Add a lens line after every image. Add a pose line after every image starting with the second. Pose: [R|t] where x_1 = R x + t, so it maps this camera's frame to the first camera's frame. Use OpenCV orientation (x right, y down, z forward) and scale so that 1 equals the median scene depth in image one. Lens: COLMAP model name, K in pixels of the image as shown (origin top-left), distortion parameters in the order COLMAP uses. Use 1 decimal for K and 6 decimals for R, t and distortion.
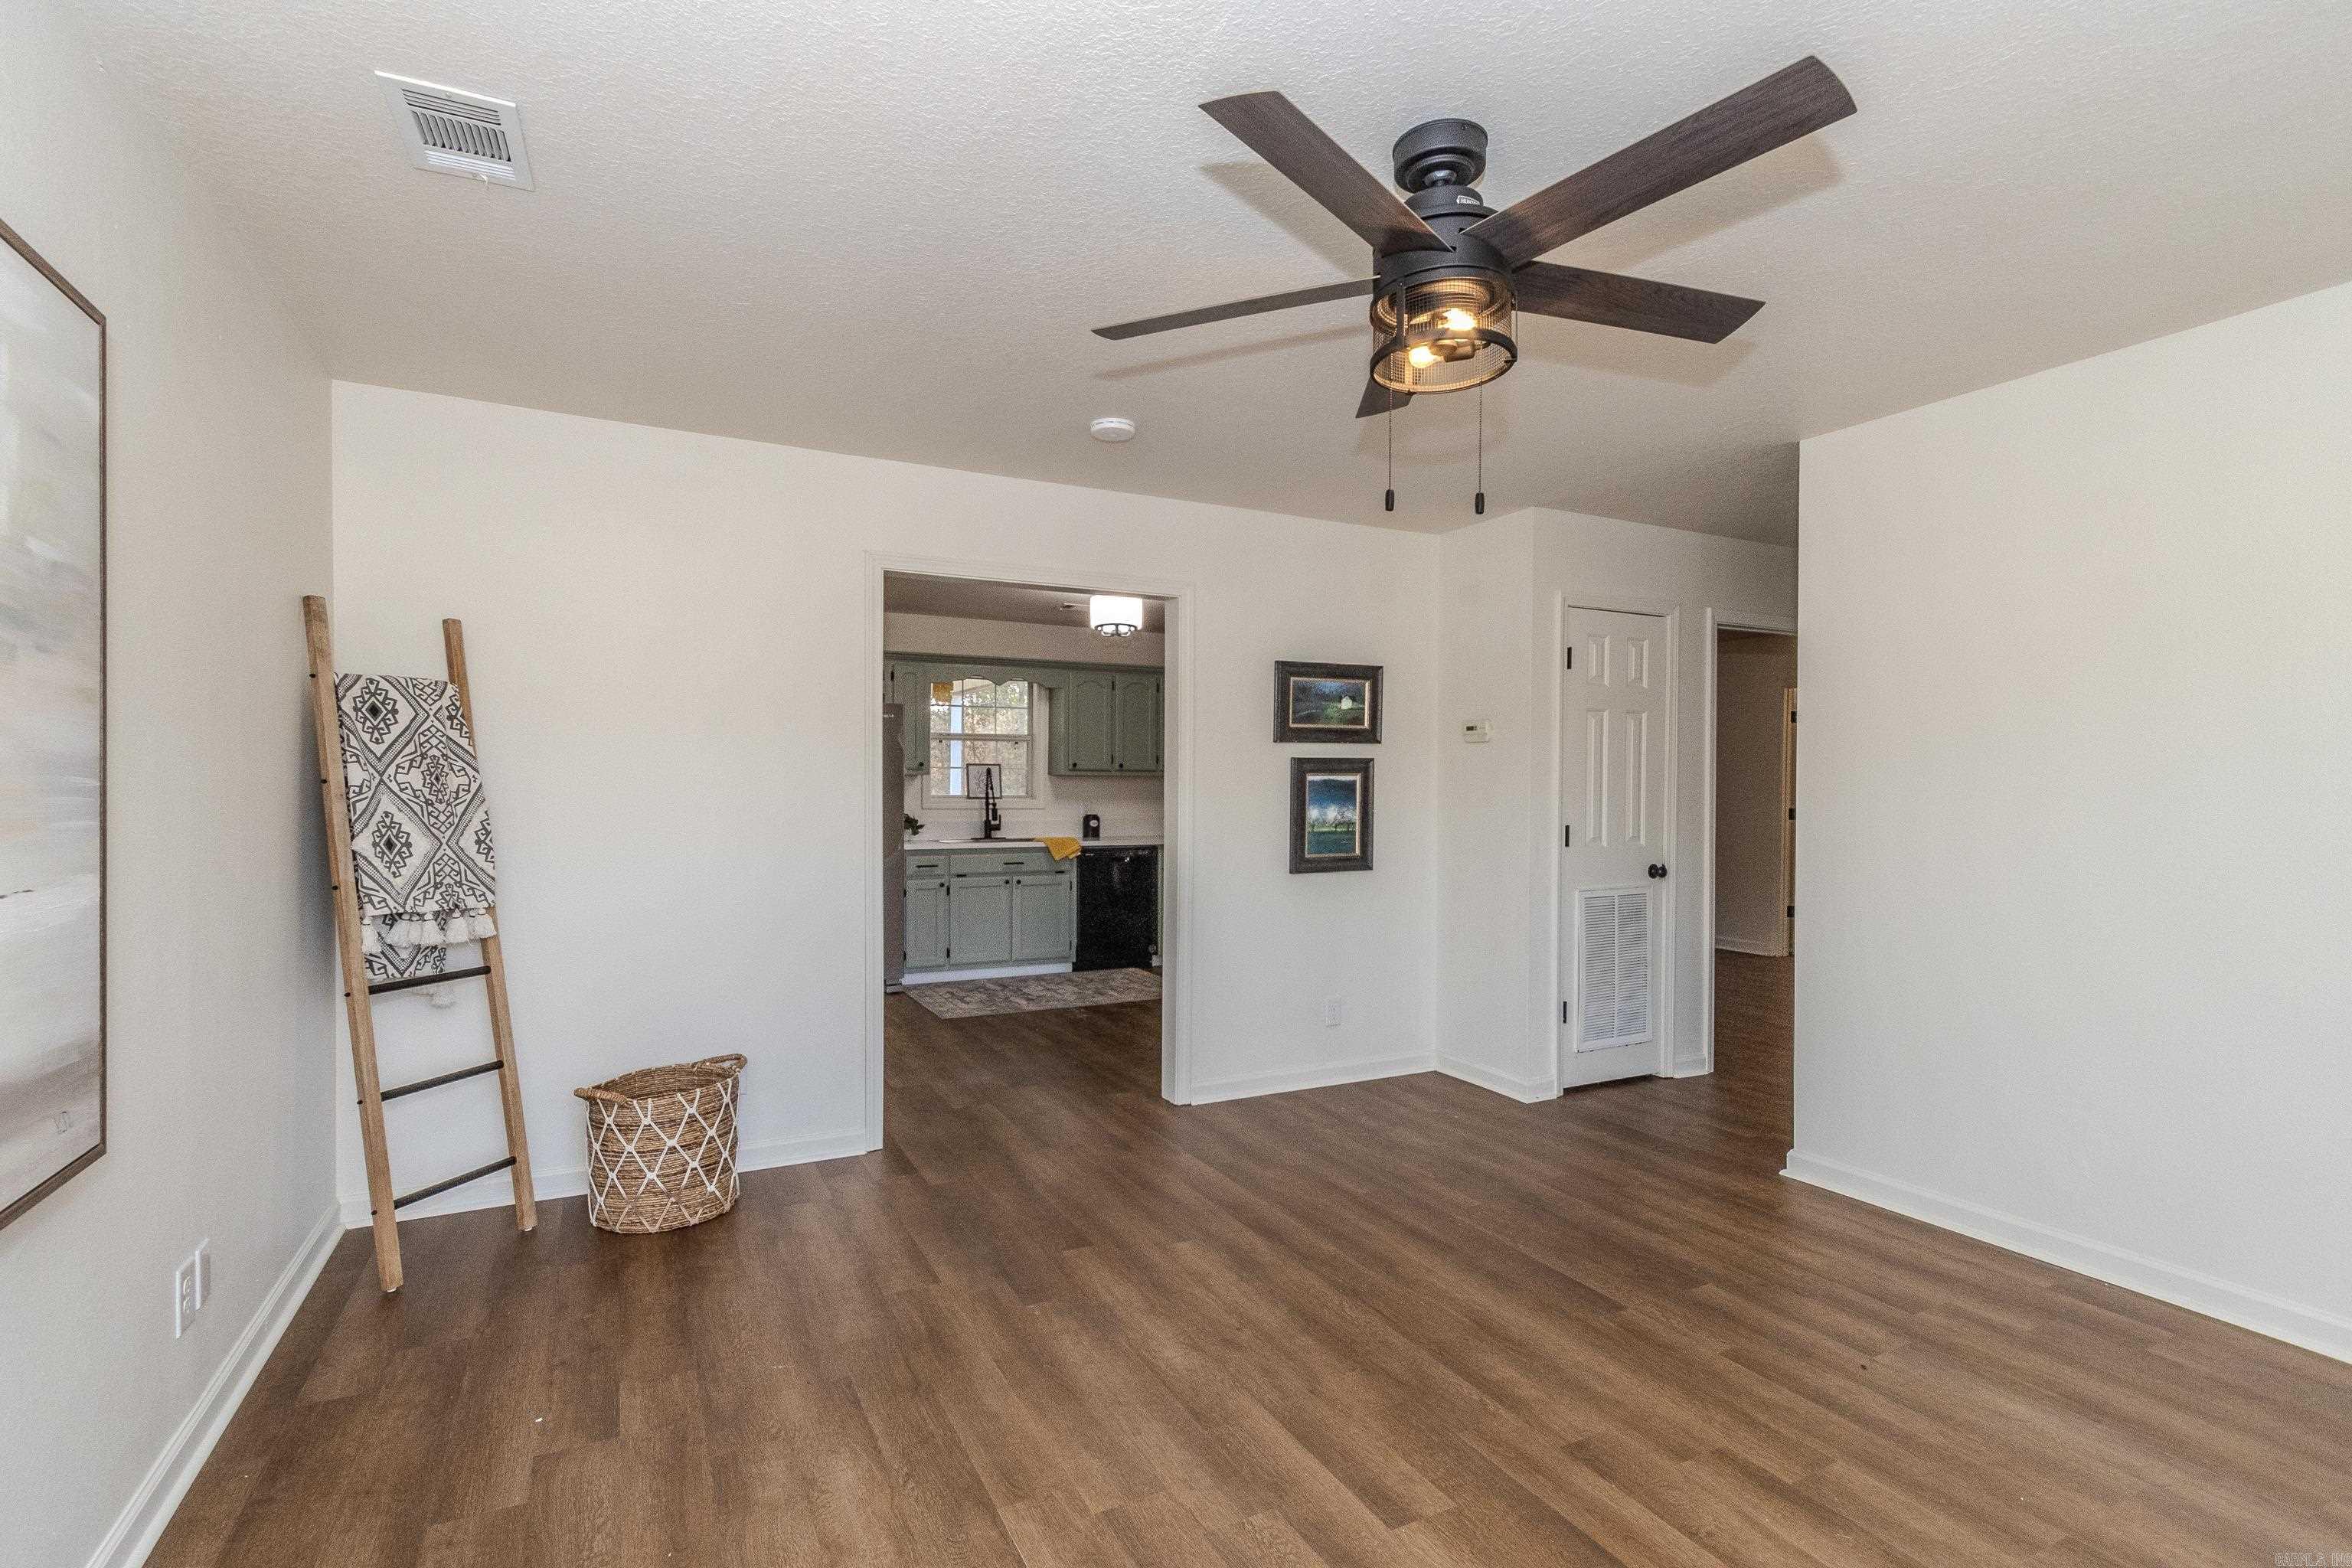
lens RADIAL K [[1094.6, 0, 1162.6], [0, 1094.6, 789.4], [0, 0, 1]] dist [-0.000588, -0.000193]
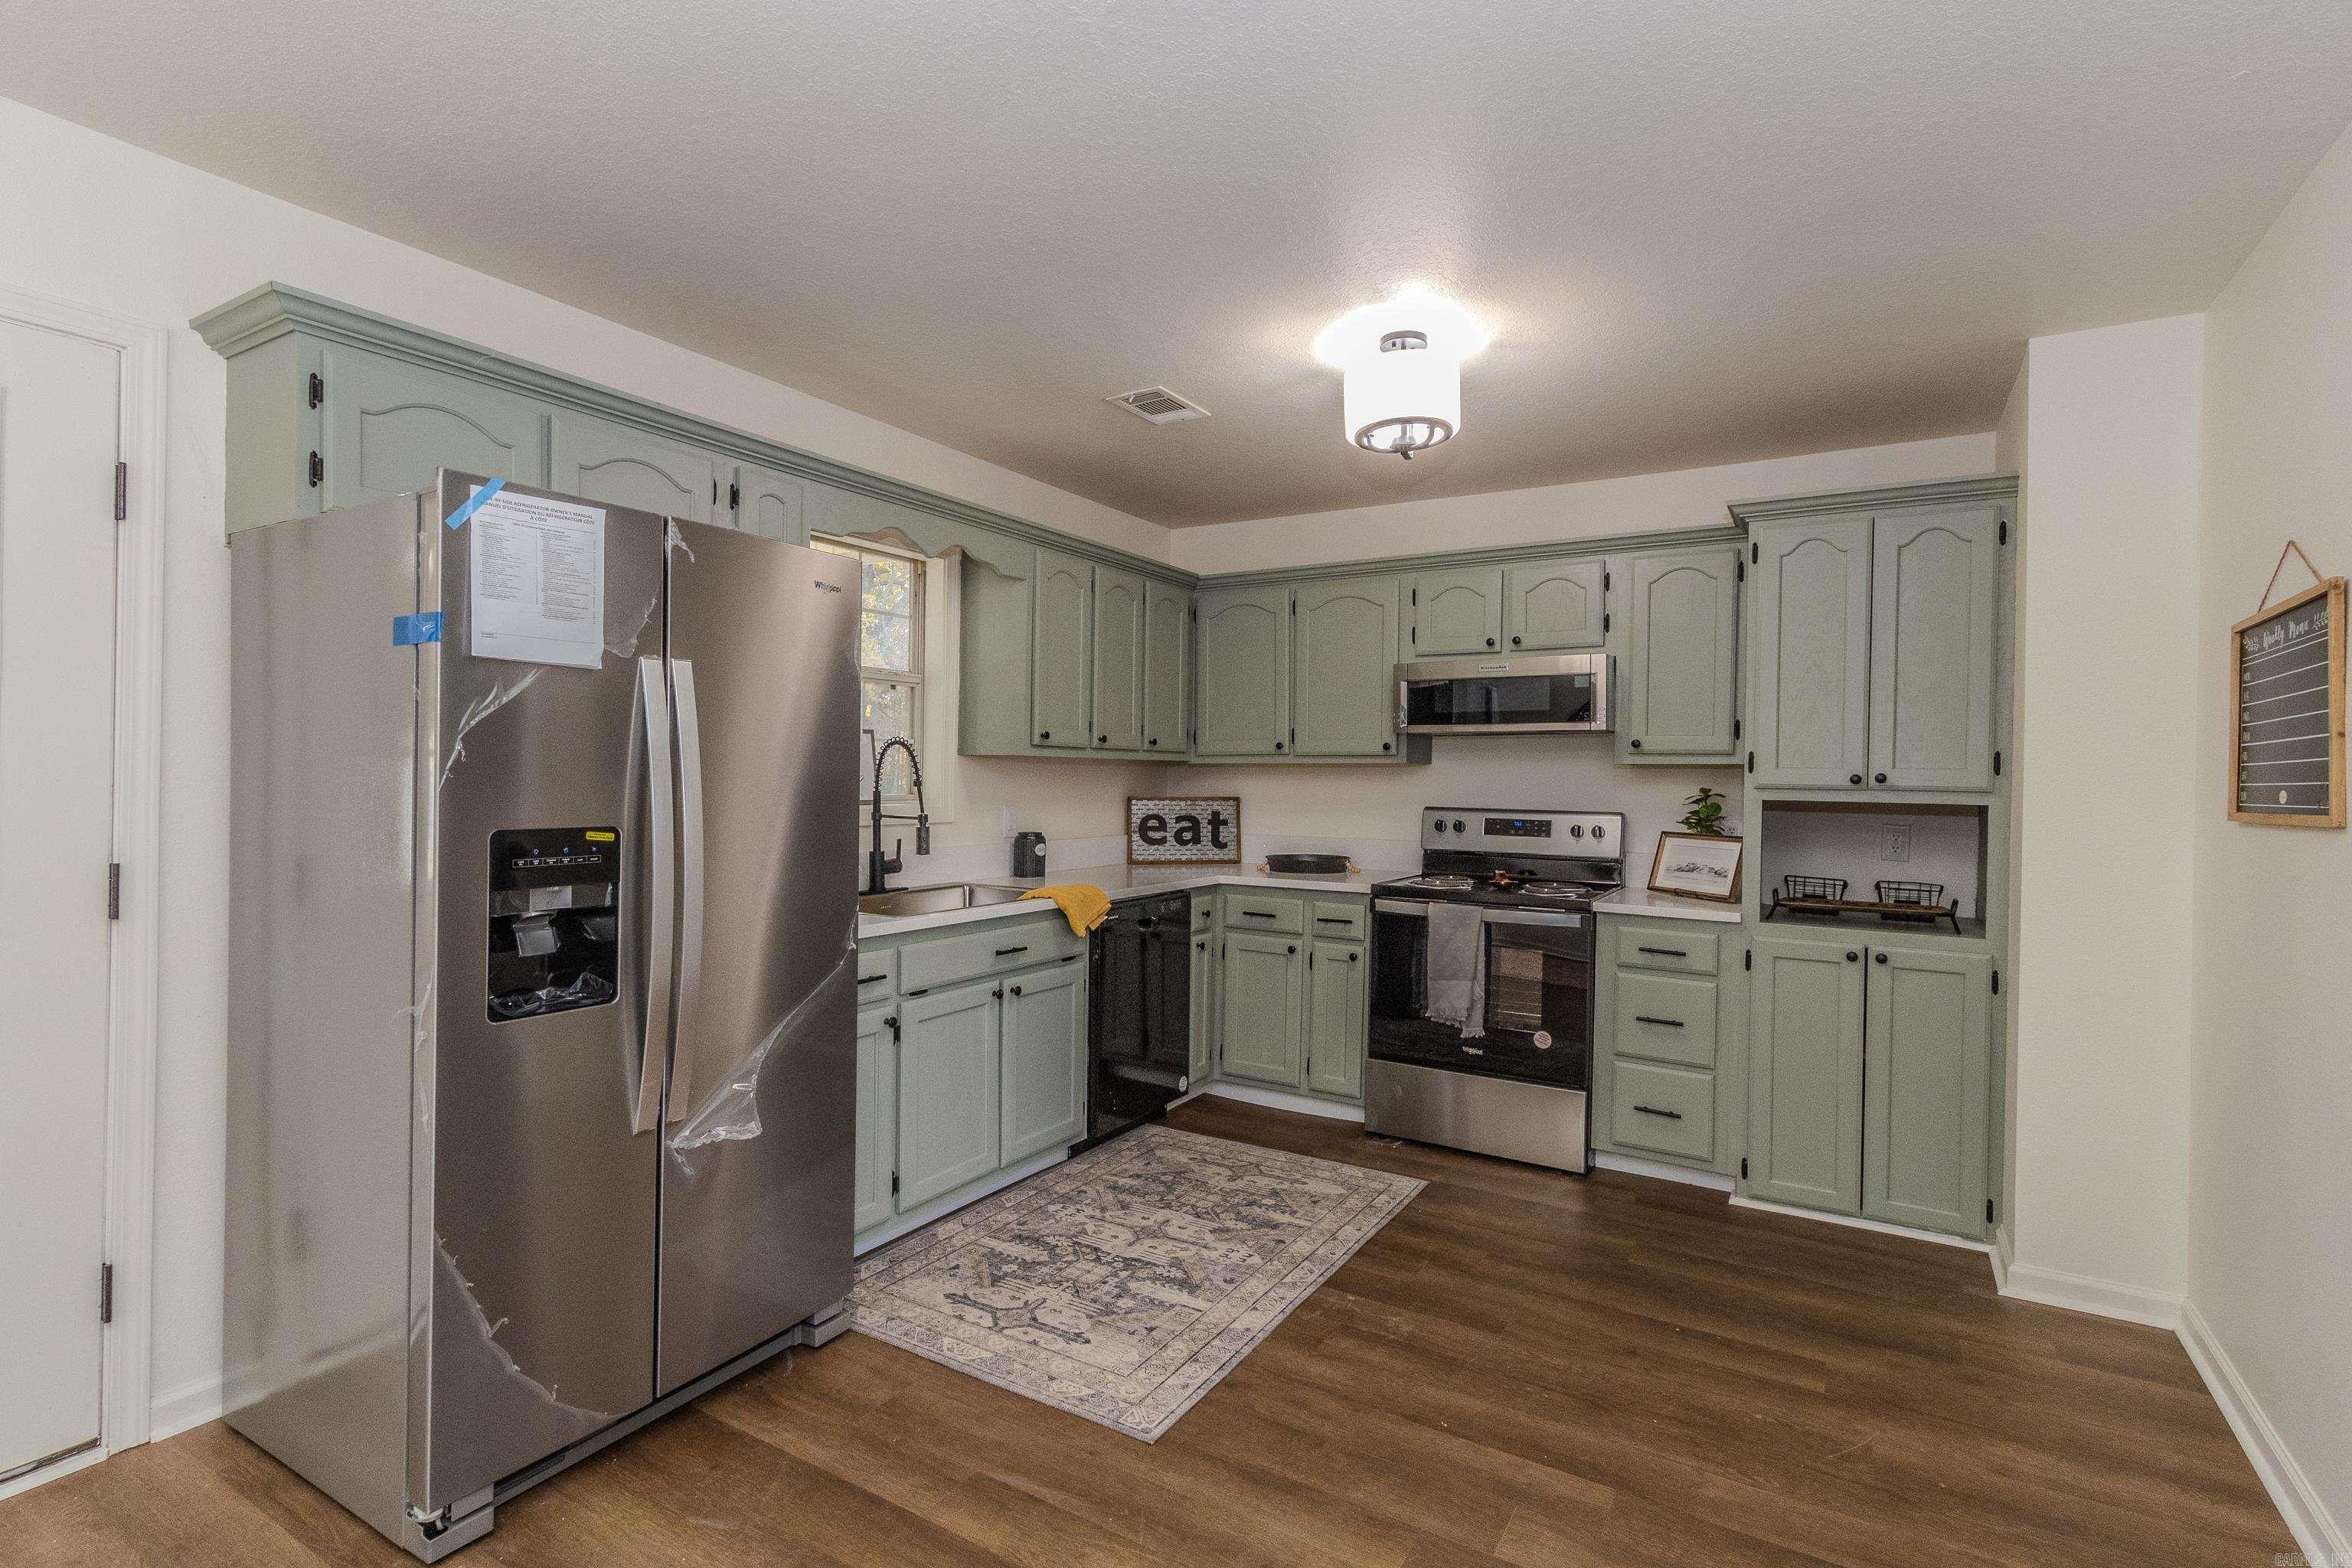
lens RADIAL K [[1094.6, 0, 1171.9], [0, 1094.6, 778.8], [0, 0, 1]] dist [-0.000588, -0.000193]
pose [[0.845445, 0.005297, 0.534036, -0.286101], [-0.005518, 0.999984, -0.001183, -0.002541], [-0.534034, -0.001947, 0.845461, 0.520261]]
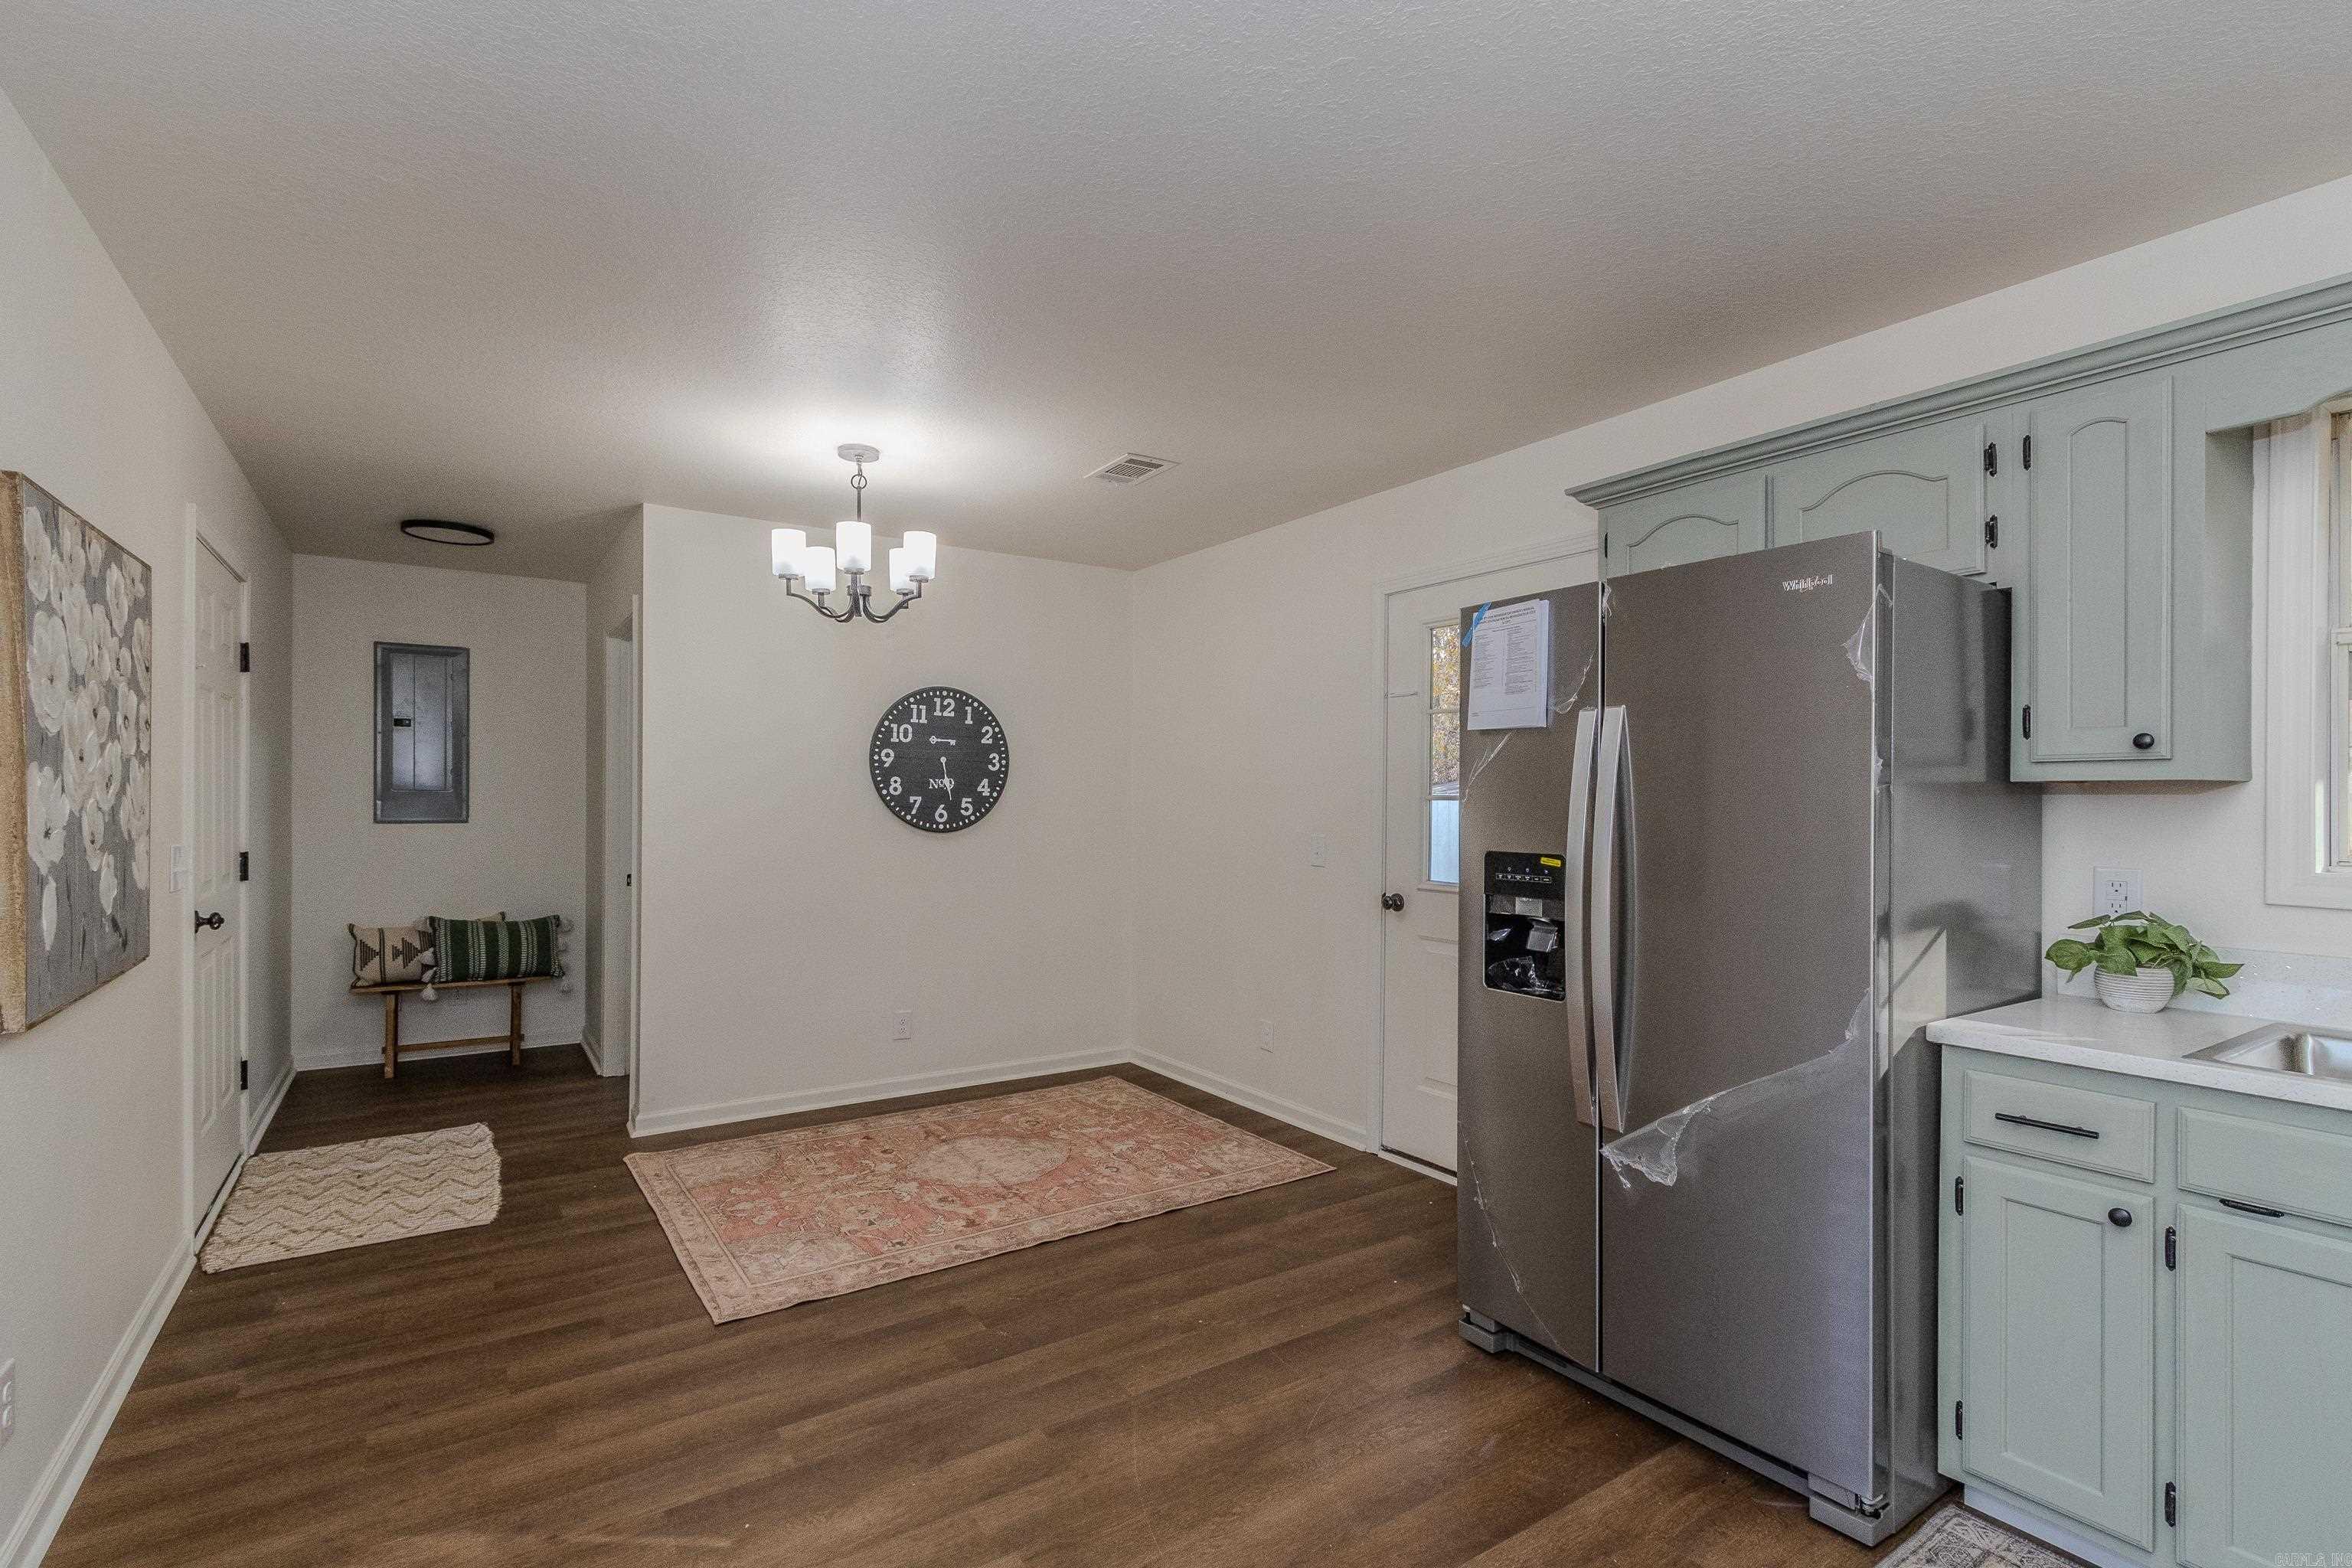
lens RADIAL K [[1094.6, 0, 1162.2], [0, 1094.6, 797.2], [0, 0, 1]] dist [-0.000588, -0.000193]
pose [[0.121693, -0.003812, -0.992560, 0.016561], [-0.008190, 0.999955, -0.004845, -0.004693], [0.992534, 0.008719, 0.121657, 0.650711]]
